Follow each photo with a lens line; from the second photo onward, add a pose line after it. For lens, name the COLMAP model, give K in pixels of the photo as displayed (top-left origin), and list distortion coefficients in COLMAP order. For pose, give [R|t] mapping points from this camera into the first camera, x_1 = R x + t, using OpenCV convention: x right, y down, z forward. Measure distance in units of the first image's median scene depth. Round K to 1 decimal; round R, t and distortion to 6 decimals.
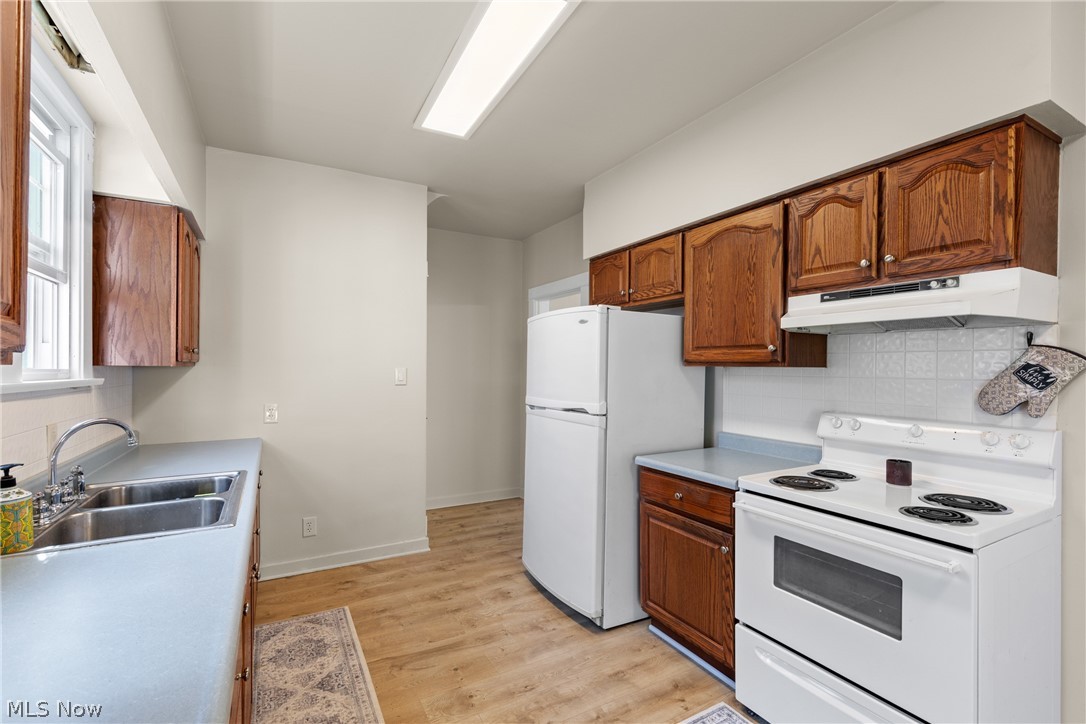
lens RADIAL K [[491.6, 0, 543.1], [0, 491.6, 365.8], [0, 0, 1]] dist [0.003853, 0.000693]
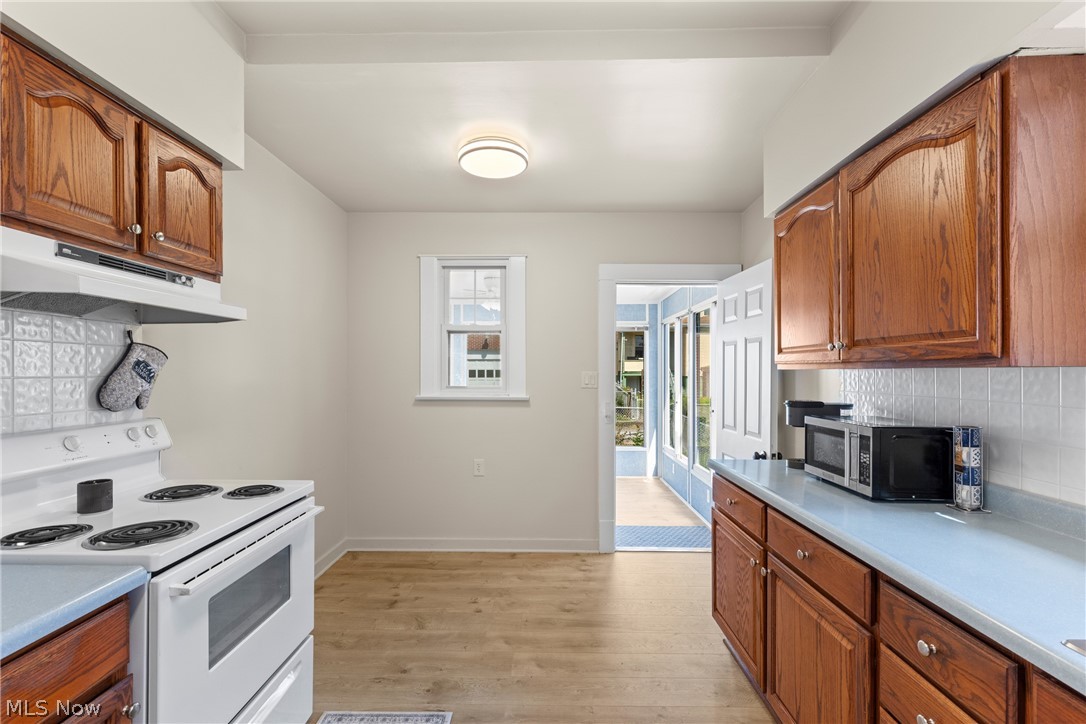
lens RADIAL K [[491.6, 0, 542.7], [0, 491.6, 367.2], [0, 0, 1]] dist [0.003853, 0.000693]
pose [[-0.864211, -0.001387, 0.503128, -0.296750], [-0.004491, 0.999978, -0.004957, 0.011759], [-0.503110, -0.006543, -0.864198, 1.351912]]
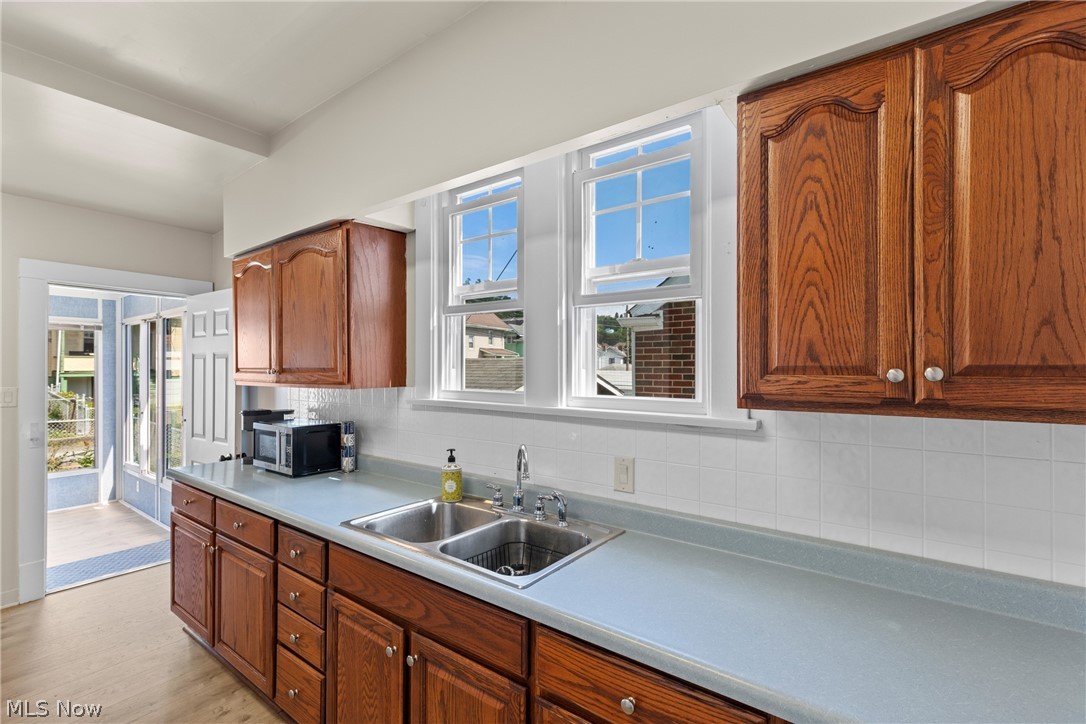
lens RADIAL K [[491.6, 0, 543.6], [0, 491.6, 364.9], [0, 0, 1]] dist [0.003853, 0.000693]
pose [[-0.917843, -0.002637, -0.396935, -0.473734], [-0.000910, 0.999989, -0.004539, -0.055863], [0.396942, -0.003805, -0.917836, 1.797903]]
